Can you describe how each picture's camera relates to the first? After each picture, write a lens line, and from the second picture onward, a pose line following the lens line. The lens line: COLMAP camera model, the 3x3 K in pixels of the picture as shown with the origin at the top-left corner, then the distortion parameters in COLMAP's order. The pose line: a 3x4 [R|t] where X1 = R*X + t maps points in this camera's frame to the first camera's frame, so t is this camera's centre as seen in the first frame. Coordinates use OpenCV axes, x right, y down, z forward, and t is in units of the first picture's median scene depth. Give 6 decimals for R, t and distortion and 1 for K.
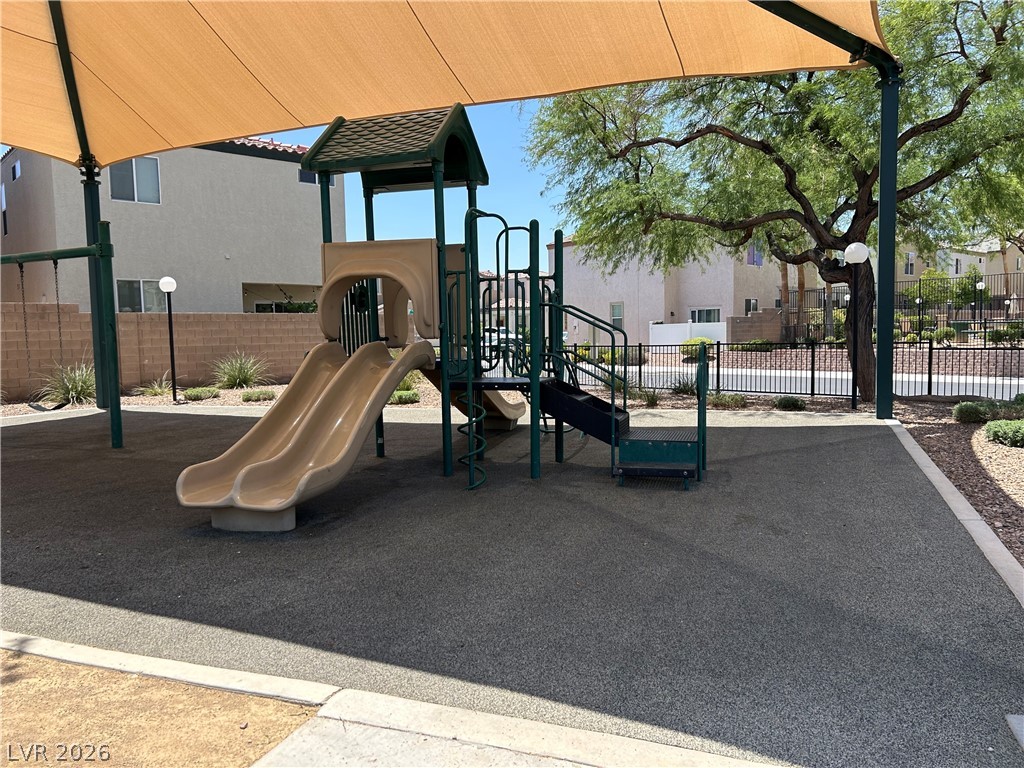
lens RADIAL K [[766.3, 0, 508.2], [0, 766.3, 394.5], [0, 0, 1]] dist [0.040607, -0.050494]
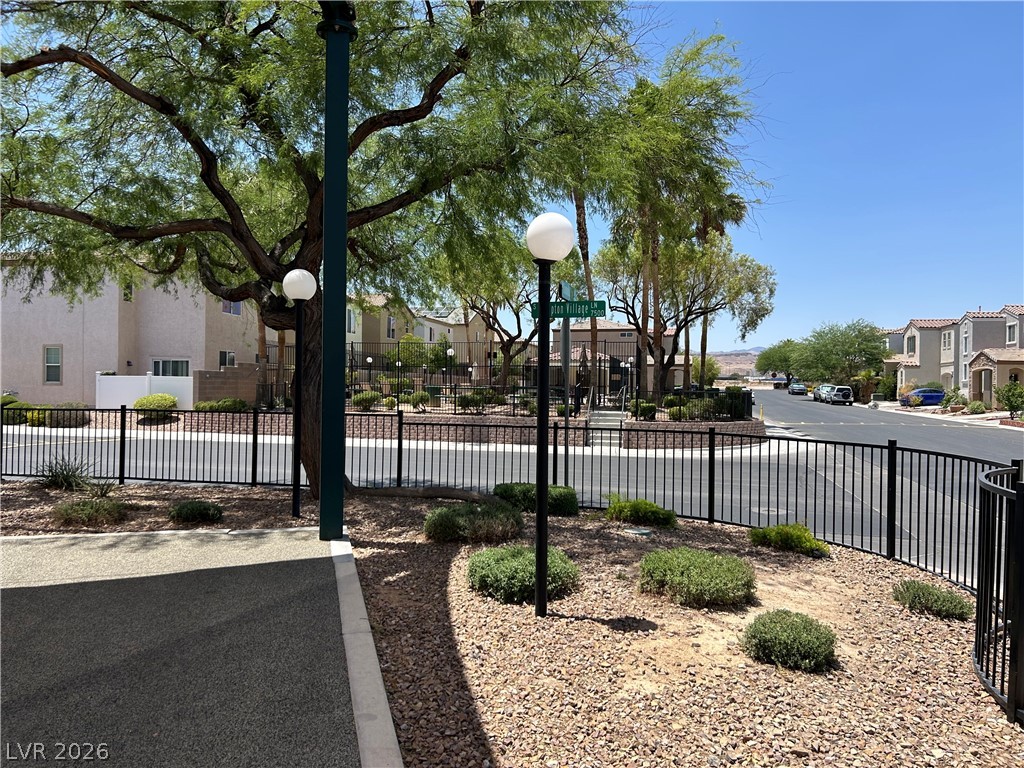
lens RADIAL K [[766.3, 0, 508.2], [0, 766.3, 394.5], [0, 0, 1]] dist [0.040607, -0.050494]
pose [[0.810810, 0.027566, 0.584660, 0.087563], [0.014228, 0.997667, -0.066771, -0.016758], [-0.585137, 0.062457, 0.808526, 0.148302]]
